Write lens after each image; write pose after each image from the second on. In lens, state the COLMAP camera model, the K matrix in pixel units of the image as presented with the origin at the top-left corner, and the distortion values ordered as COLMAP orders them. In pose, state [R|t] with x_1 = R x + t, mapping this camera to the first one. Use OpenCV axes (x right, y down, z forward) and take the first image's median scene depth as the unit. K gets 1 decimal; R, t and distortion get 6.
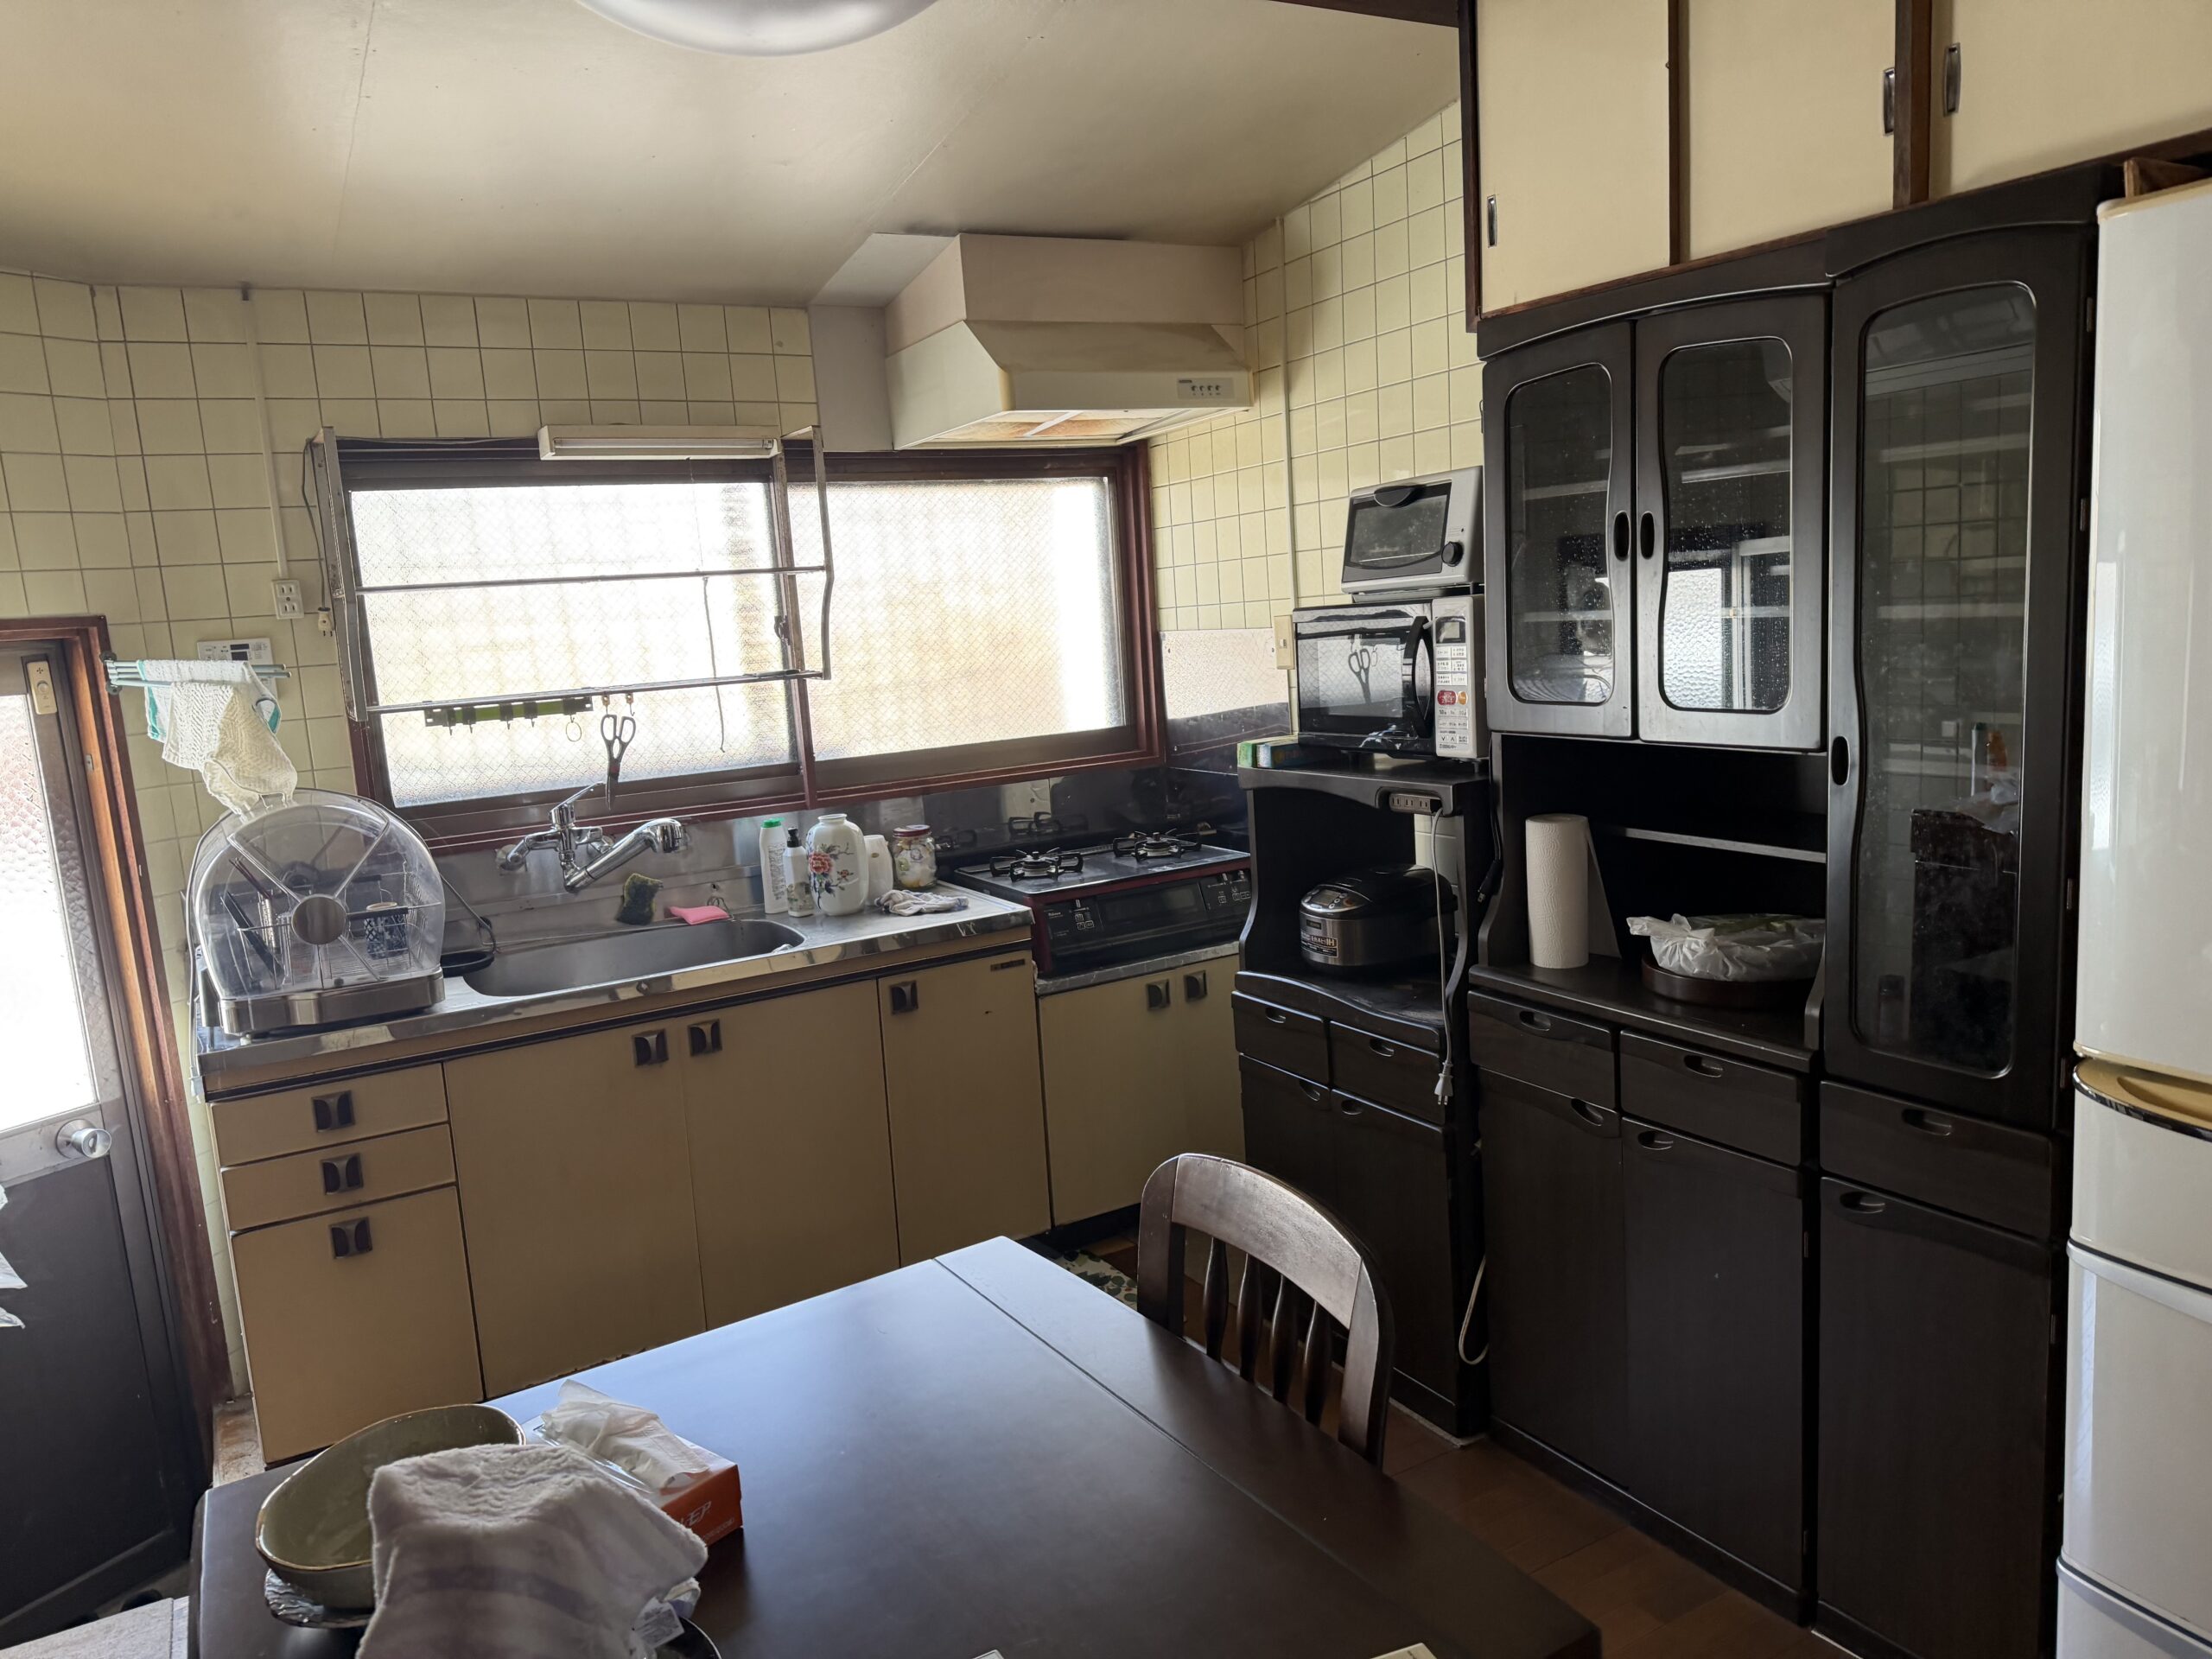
lens RADIAL K [[1546.3, 0, 1109.1], [0, 1546.3, 830.6], [0, 0, 1]] dist [0.011528, 0.000521]
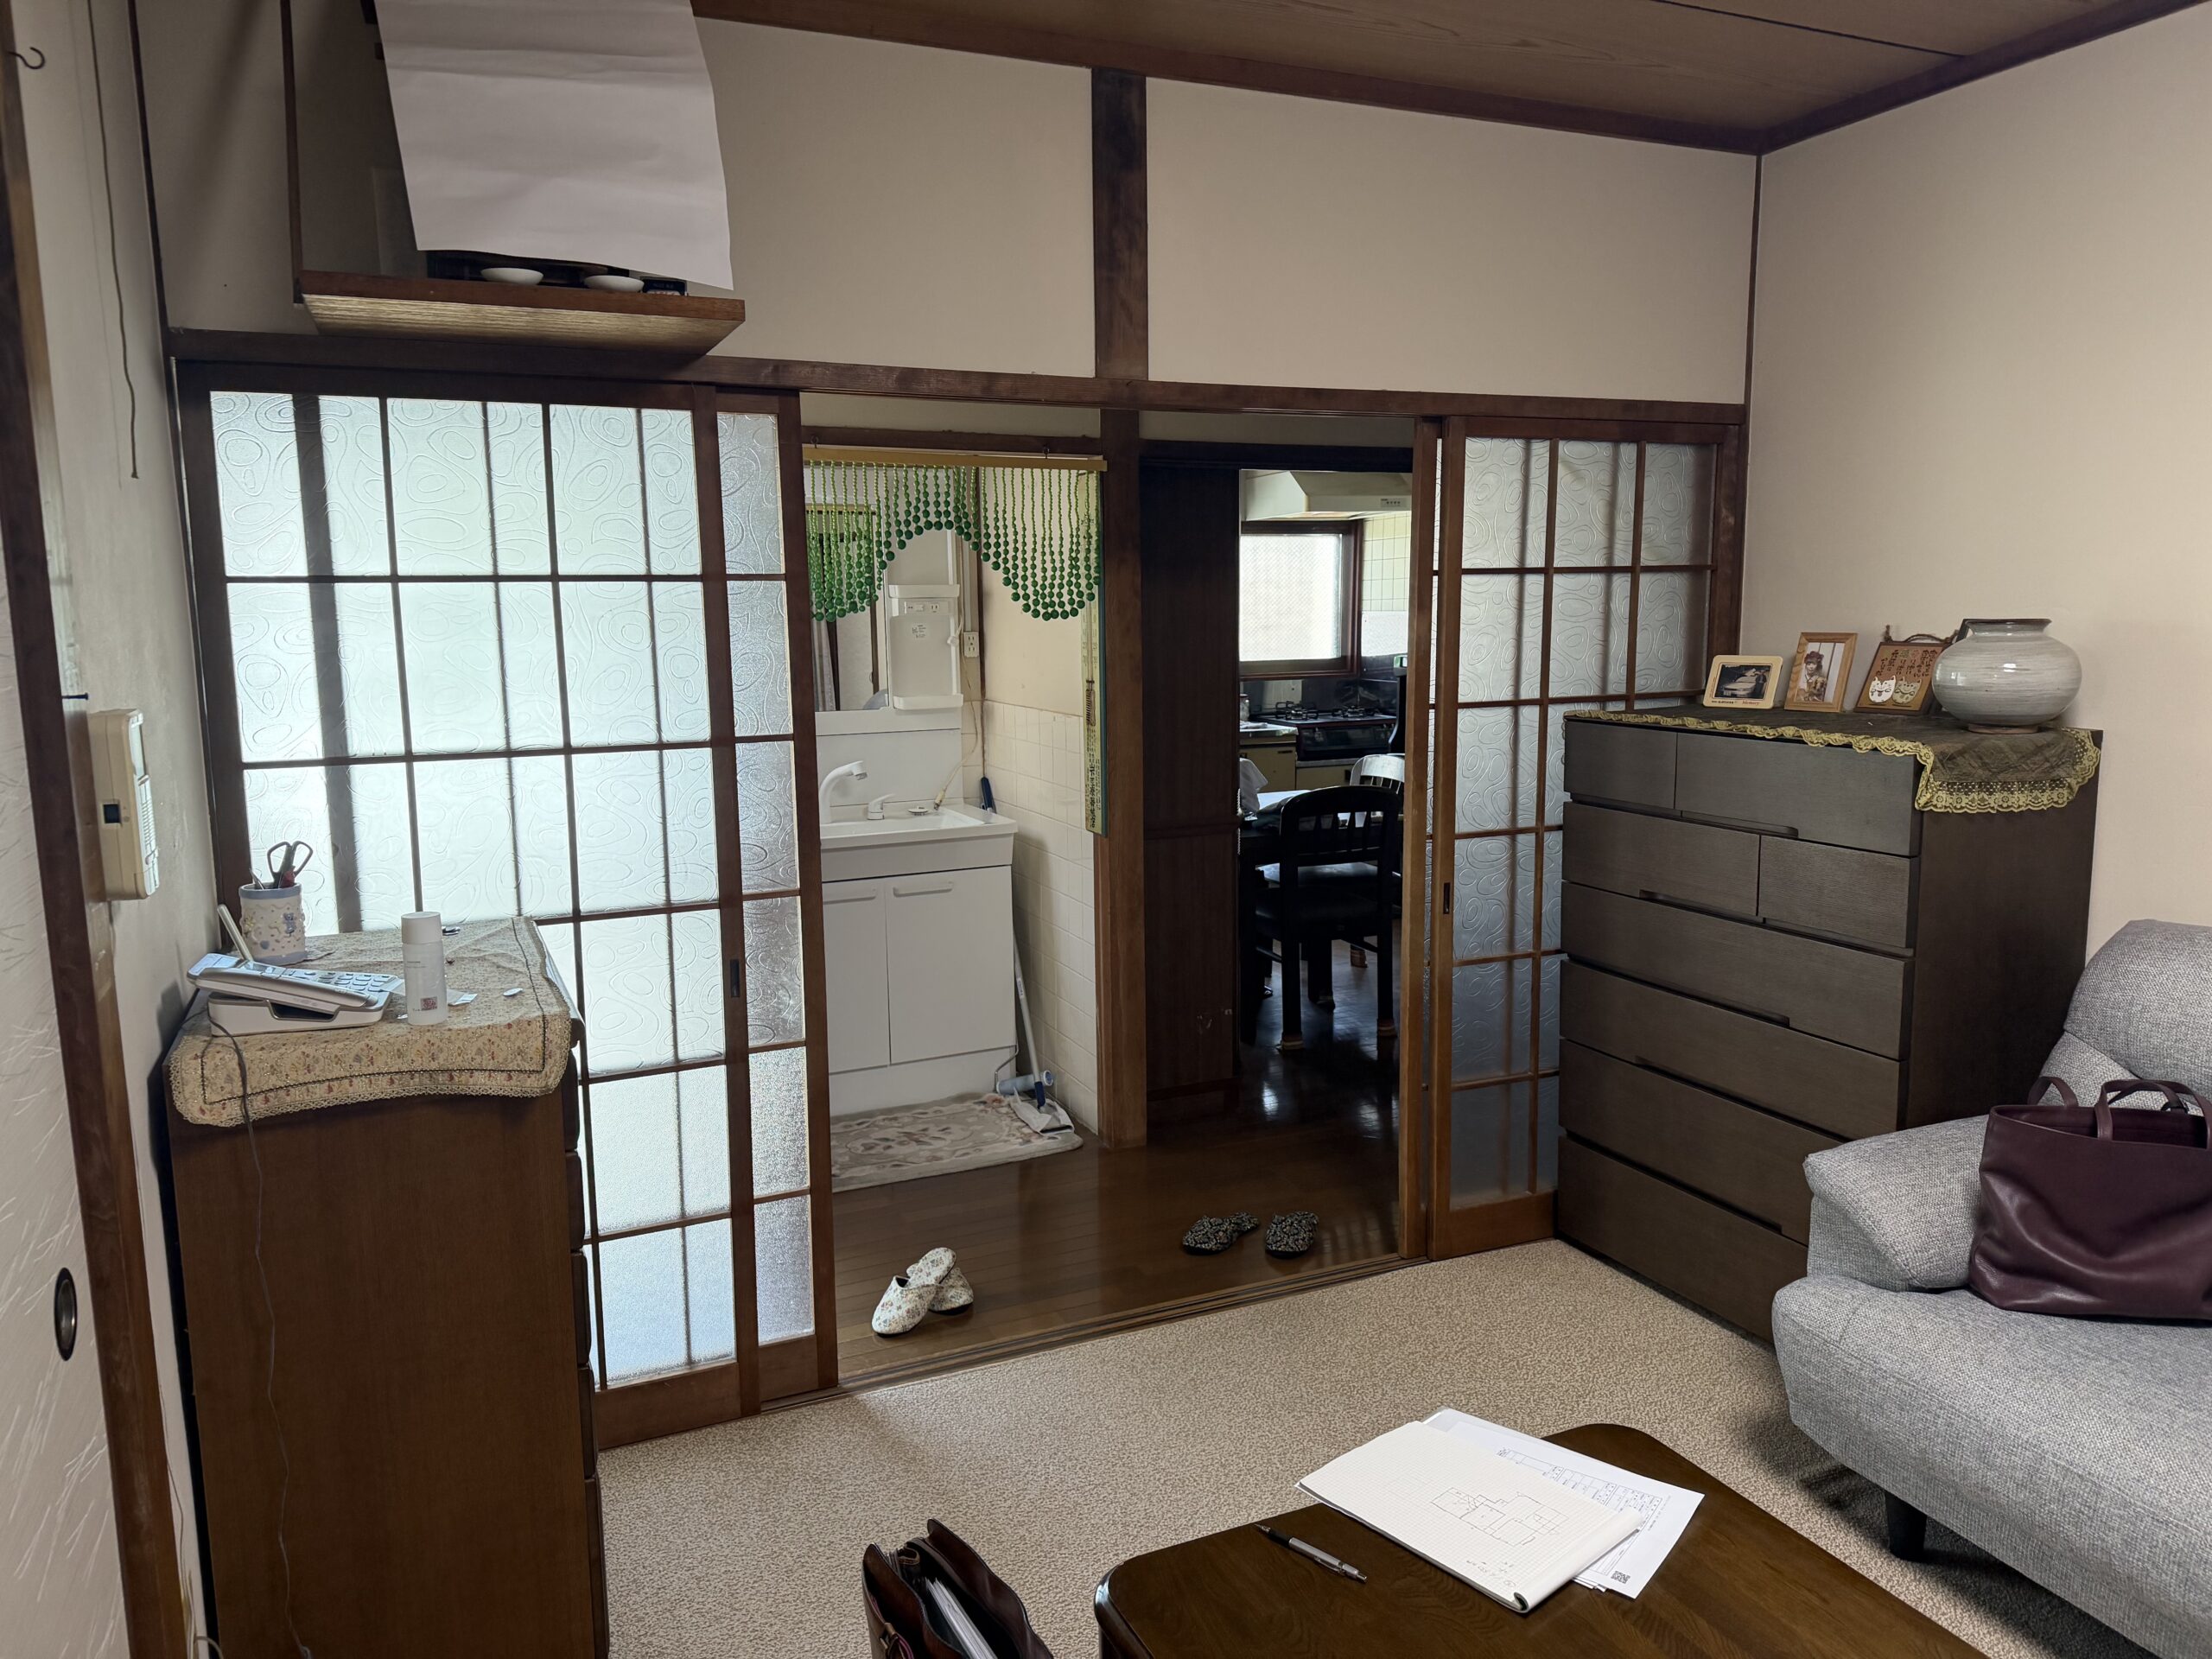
lens RADIAL K [[1546.3, 0, 1102.7], [0, 1546.3, 825.1], [0, 0, 1]] dist [0.011528, 0.000521]
pose [[0.990656, 0.081542, -0.109324, -0.059853], [-0.080168, 0.996638, 0.016908, 0.144440], [0.110335, -0.007986, 0.993862, -1.068420]]
